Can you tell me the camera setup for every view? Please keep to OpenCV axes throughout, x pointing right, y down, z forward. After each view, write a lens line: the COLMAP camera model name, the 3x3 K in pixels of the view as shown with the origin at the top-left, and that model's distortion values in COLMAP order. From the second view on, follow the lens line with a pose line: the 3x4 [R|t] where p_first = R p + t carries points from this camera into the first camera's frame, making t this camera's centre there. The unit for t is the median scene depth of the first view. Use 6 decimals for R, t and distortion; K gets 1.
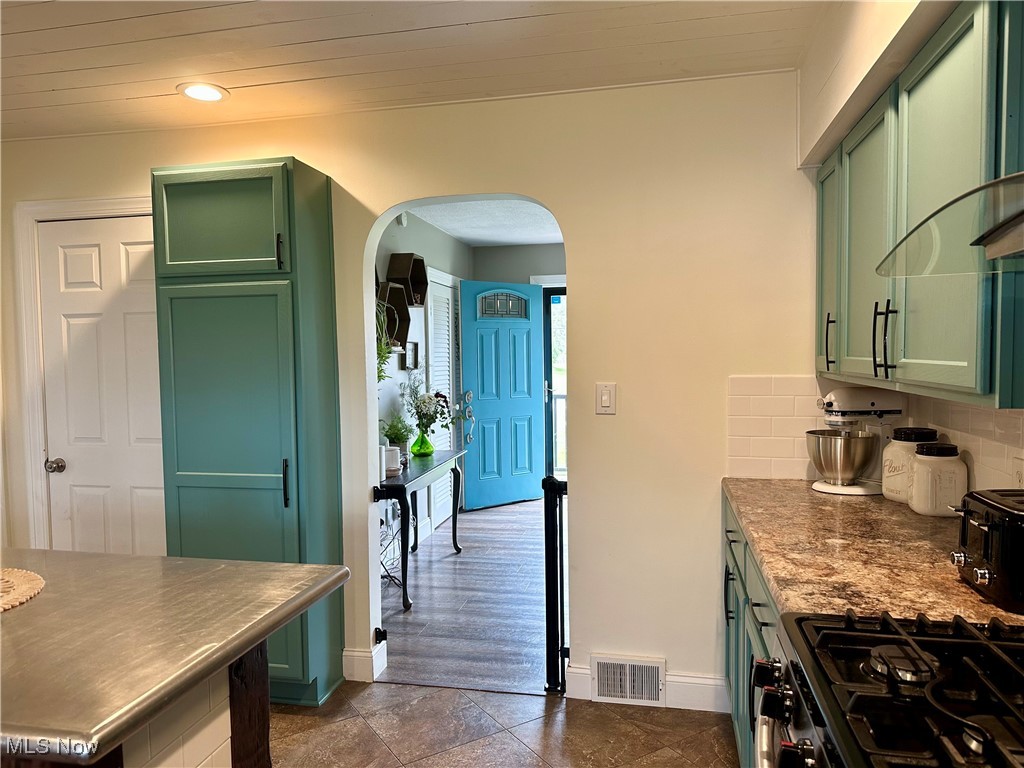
lens RADIAL K [[724.8, 0, 510.0], [0, 724.8, 387.6], [0, 0, 1]] dist [-0.008421, -0.006674]
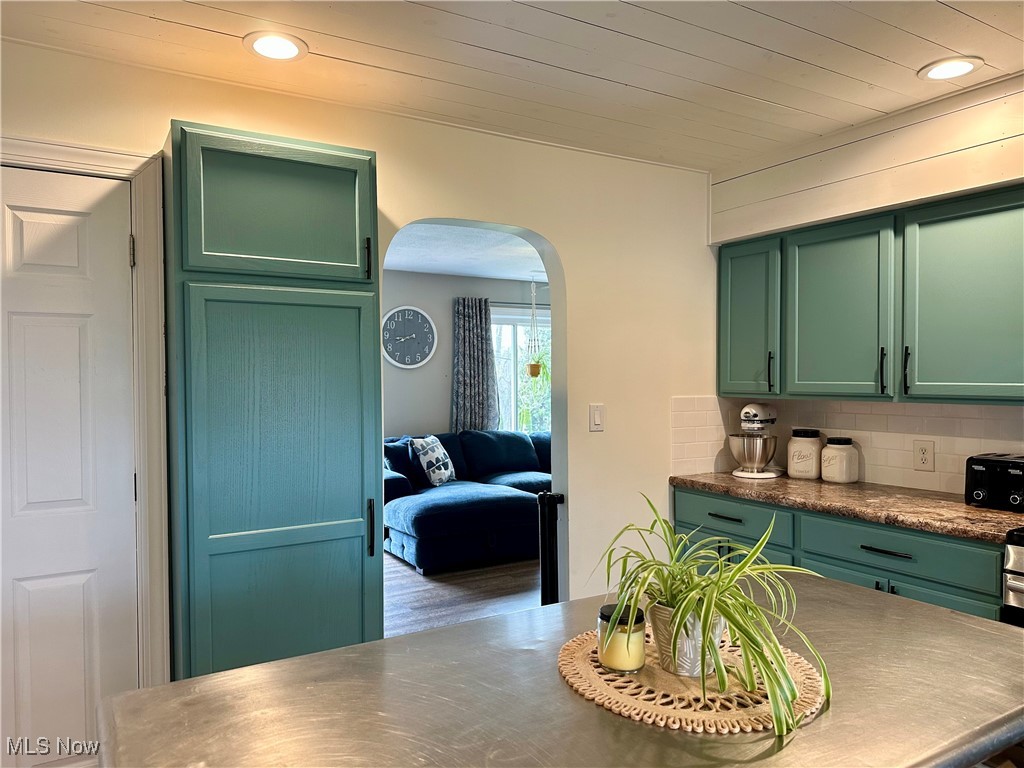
lens RADIAL K [[724.8, 0, 507.6], [0, 724.8, 386.6], [0, 0, 1]] dist [-0.008421, -0.006674]
pose [[0.733050, -0.001148, 0.680174, -0.791801], [0.023663, 0.999436, -0.023816, -0.010214], [-0.679763, 0.033553, 0.732664, 0.259232]]
